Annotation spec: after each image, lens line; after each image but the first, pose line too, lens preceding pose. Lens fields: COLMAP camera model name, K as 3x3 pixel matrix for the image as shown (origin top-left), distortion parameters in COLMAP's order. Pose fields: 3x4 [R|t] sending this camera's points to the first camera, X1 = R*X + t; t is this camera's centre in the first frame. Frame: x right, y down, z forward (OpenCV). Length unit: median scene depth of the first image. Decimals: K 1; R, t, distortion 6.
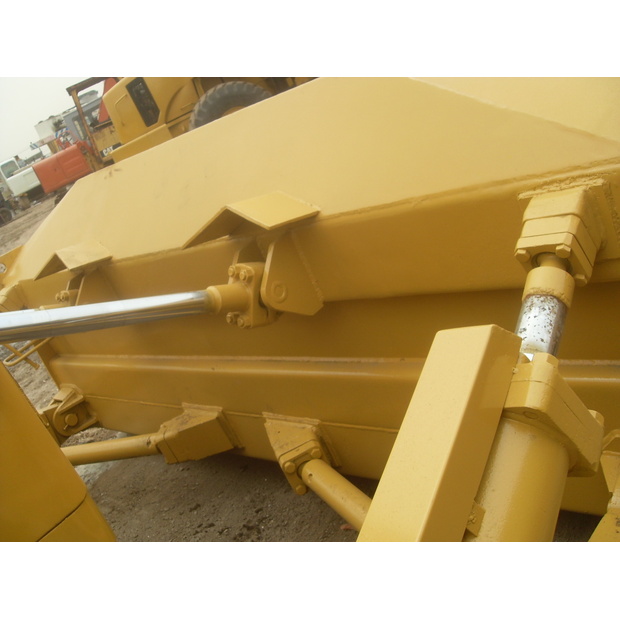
lens RADIAL K [[690.1, 0, 322.2], [0, 690.1, 309.7], [0, 0, 1]] dist [-0.185531, 0.187433]
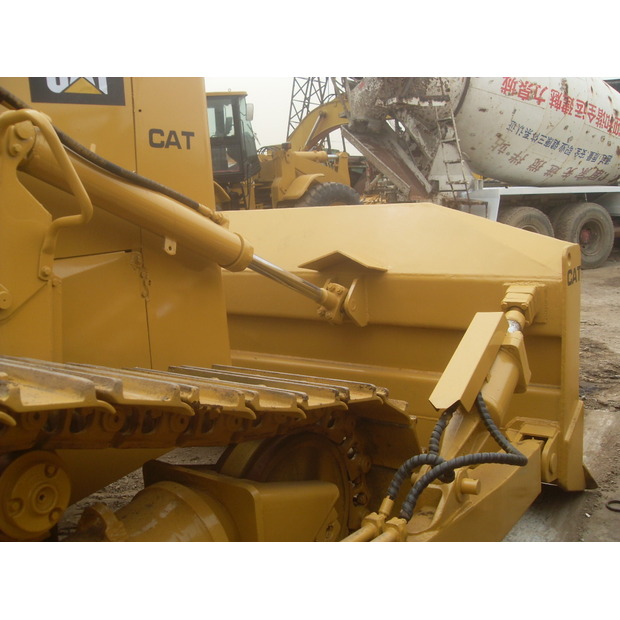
lens RADIAL K [[690.1, 0, 322.2], [0, 690.1, 309.7], [0, 0, 1]] dist [-0.185531, 0.187433]
pose [[0.936921, 0.310809, 0.159925, -0.592015], [-0.269178, 0.933441, -0.237132, 0.602904], [-0.222983, 0.179125, 0.958224, -0.951029]]
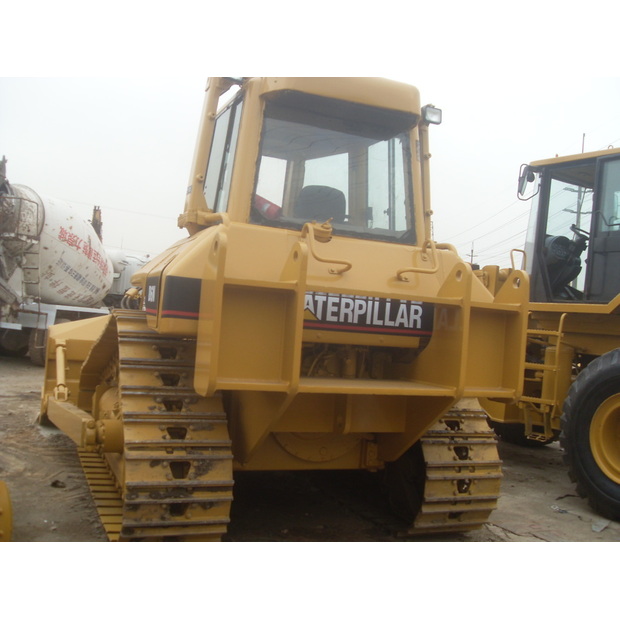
lens RADIAL K [[690.1, 0, 322.2], [0, 690.1, 309.7], [0, 0, 1]] dist [-0.185531, 0.187433]
pose [[0.361772, 0.425169, 0.829670, -5.515194], [0.098324, 0.867585, -0.487472, 2.837740], [-0.927067, 0.257930, 0.272064, -1.241577]]
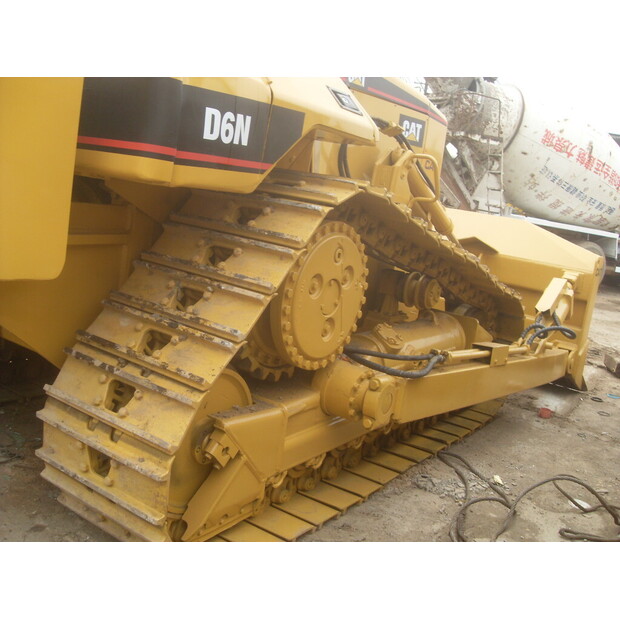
lens RADIAL K [[690.1, 0, 322.2], [0, 690.1, 309.7], [0, 0, 1]] dist [-0.185531, 0.187433]
pose [[0.853978, 0.480082, 0.200607, -1.752243], [-0.432128, 0.869160, -0.240471, 1.754358], [-0.289805, 0.118669, 0.949700, -2.570425]]
